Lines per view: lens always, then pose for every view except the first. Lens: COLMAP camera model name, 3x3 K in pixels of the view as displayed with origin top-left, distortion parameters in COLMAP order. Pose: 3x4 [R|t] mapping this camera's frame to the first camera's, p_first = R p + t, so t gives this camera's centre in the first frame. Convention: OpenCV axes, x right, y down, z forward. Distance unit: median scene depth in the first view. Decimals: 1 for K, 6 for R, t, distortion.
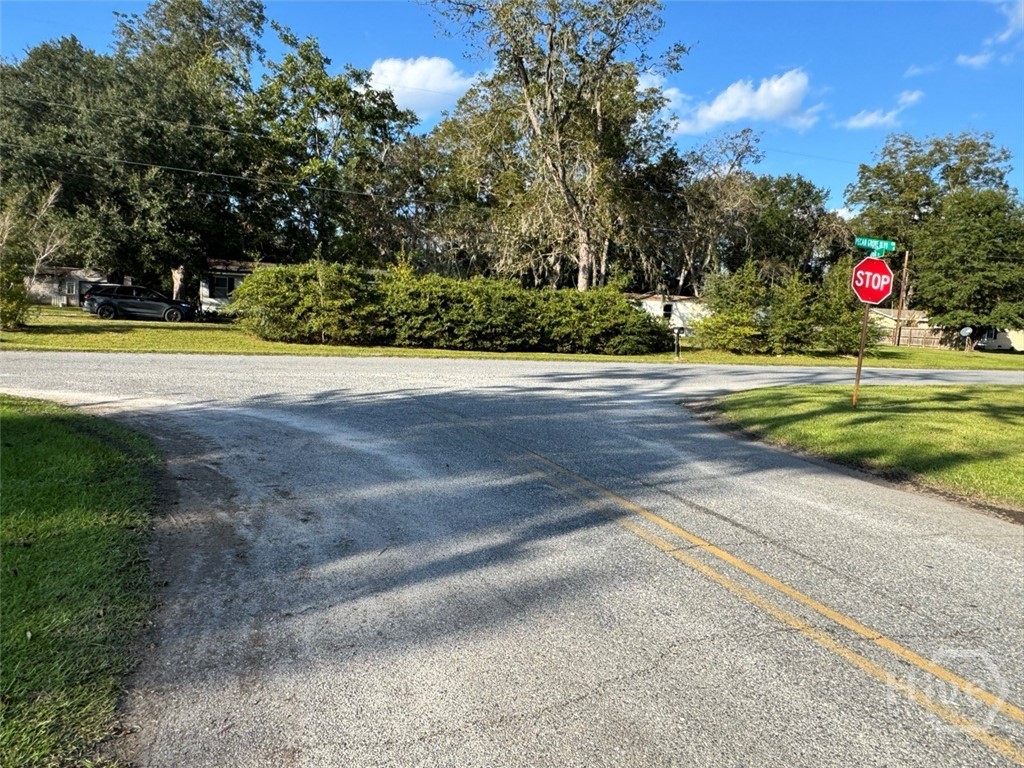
lens RADIAL K [[718.1, 0, 505.8], [0, 718.1, 382.1], [0, 0, 1]] dist [0.003453, -0.001212]
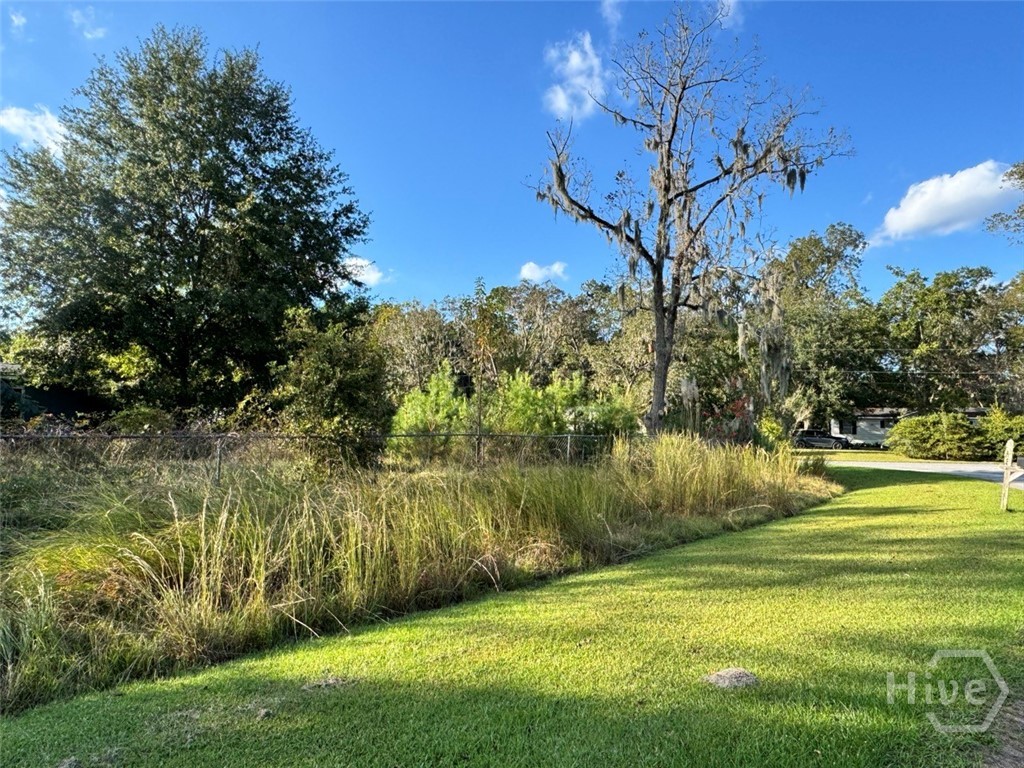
lens RADIAL K [[718.1, 0, 505.8], [0, 718.1, 382.1], [0, 0, 1]] dist [0.003453, -0.001212]
pose [[0.751096, -0.080627, -0.655251, 0.097343], [-0.039886, 0.985160, -0.166941, 0.092670], [0.658987, 0.151524, 0.736734, -1.002427]]
